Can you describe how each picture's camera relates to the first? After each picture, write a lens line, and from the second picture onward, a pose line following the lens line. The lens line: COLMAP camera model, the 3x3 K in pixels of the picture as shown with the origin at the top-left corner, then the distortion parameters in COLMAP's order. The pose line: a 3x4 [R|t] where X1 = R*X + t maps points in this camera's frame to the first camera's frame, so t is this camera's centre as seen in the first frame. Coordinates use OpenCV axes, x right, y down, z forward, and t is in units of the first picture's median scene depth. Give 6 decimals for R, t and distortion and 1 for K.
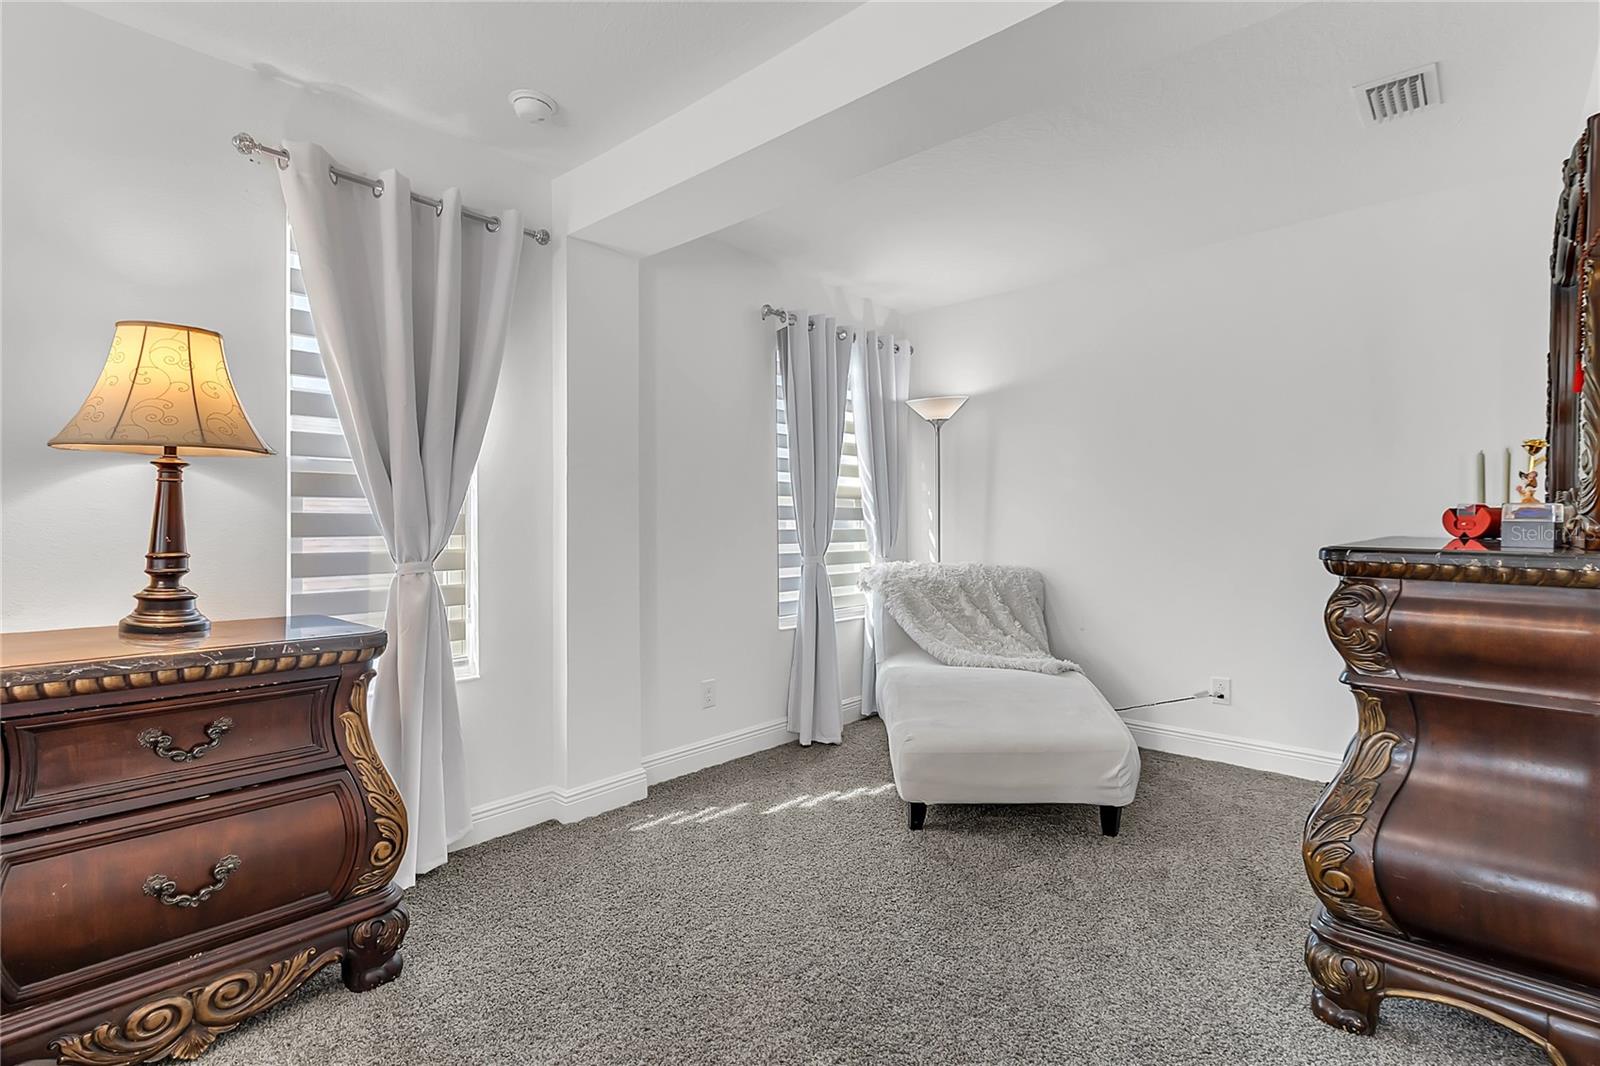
lens RADIAL K [[746.8, 0, 803.1], [0, 746.8, 522.9], [0, 0, 1]] dist [0.005401, -0.003532]
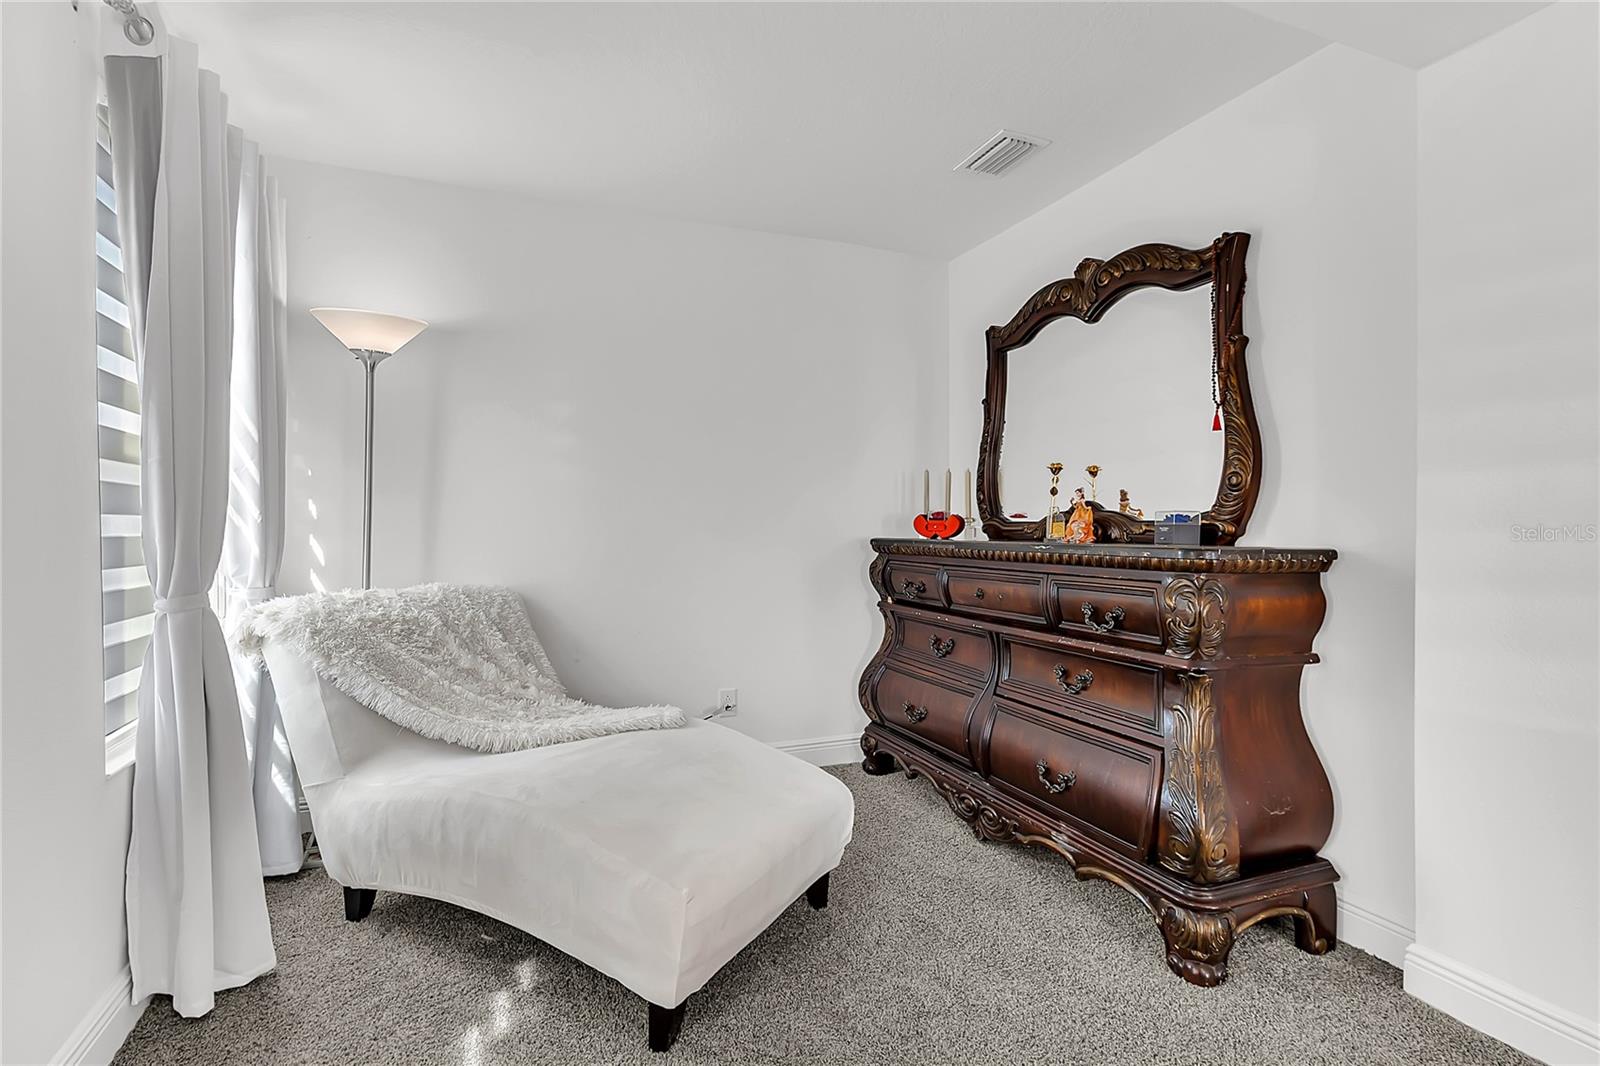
lens RADIAL K [[746.8, 0, 795.6], [0, 746.8, 535.0], [0, 0, 1]] dist [0.005401, -0.003532]
pose [[0.449553, -0.009281, 0.893205, -0.443028], [-0.003563, 0.999919, 0.012183, 0.001674], [-0.893246, -0.008659, 0.449484, 0.891294]]
